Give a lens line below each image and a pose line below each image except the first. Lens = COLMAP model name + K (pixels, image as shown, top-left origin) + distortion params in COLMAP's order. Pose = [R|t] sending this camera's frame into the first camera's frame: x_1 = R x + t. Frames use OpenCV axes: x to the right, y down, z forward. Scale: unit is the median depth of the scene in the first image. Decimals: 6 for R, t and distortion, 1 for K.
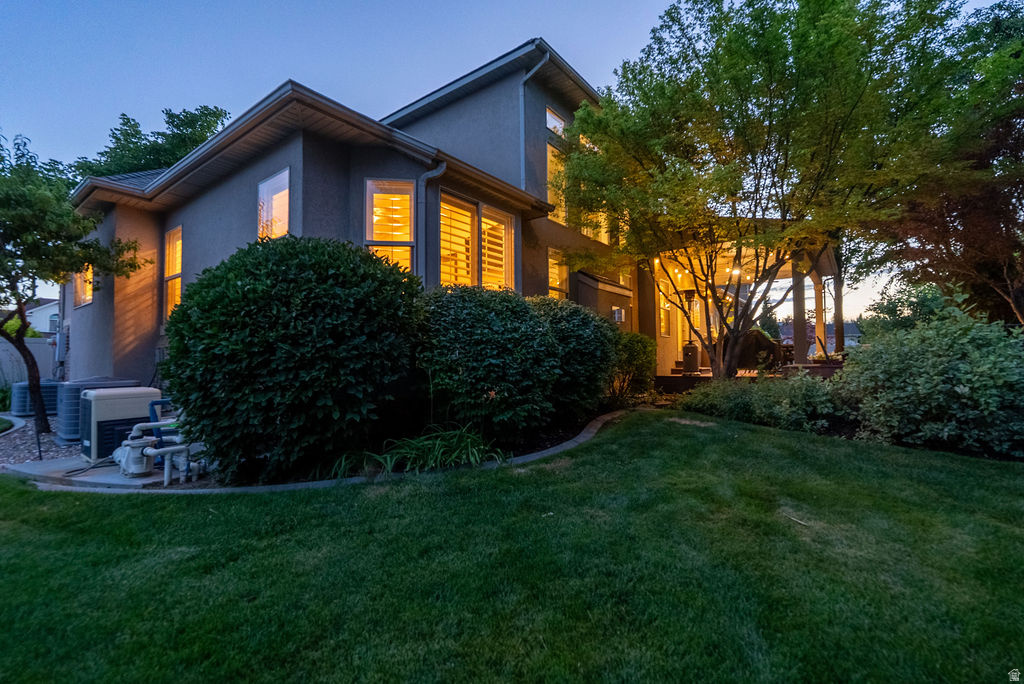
lens RADIAL K [[457.1, 0, 512.0], [0, 457.1, 342.0], [0, 0, 1]] dist [-0.000949, -0.000396]
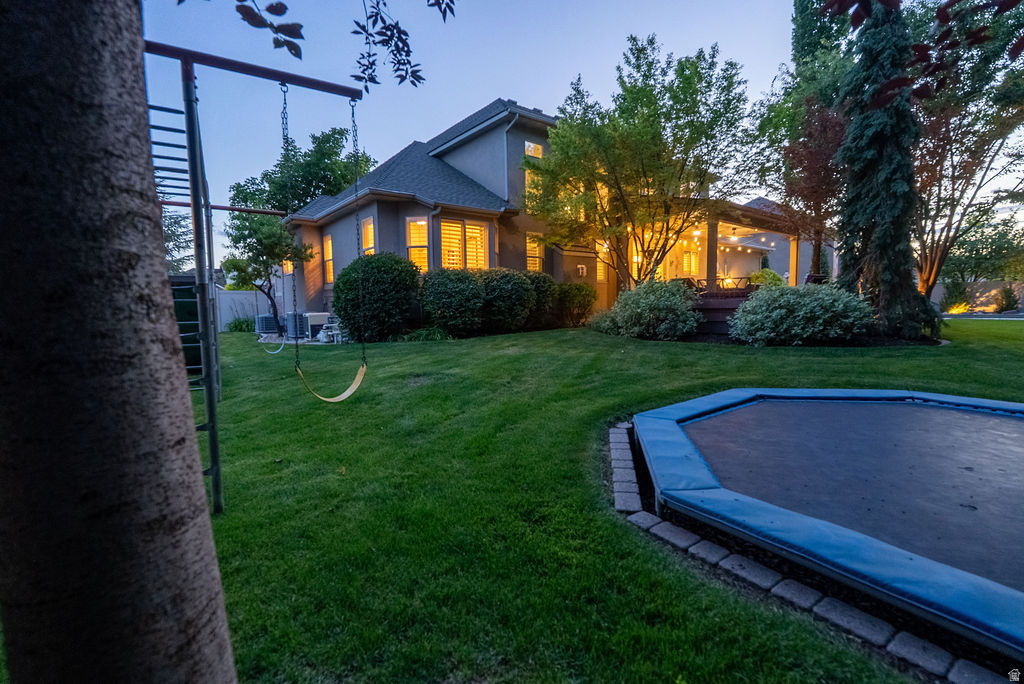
lens RADIAL K [[457.1, 0, 512.0], [0, 457.1, 342.0], [0, 0, 1]] dist [-0.000949, -0.000396]
pose [[0.970735, 0.013096, -0.239798, 0.567238], [0.016675, 0.992427, 0.121702, -0.019081], [0.239575, -0.122139, 0.963164, -0.844516]]
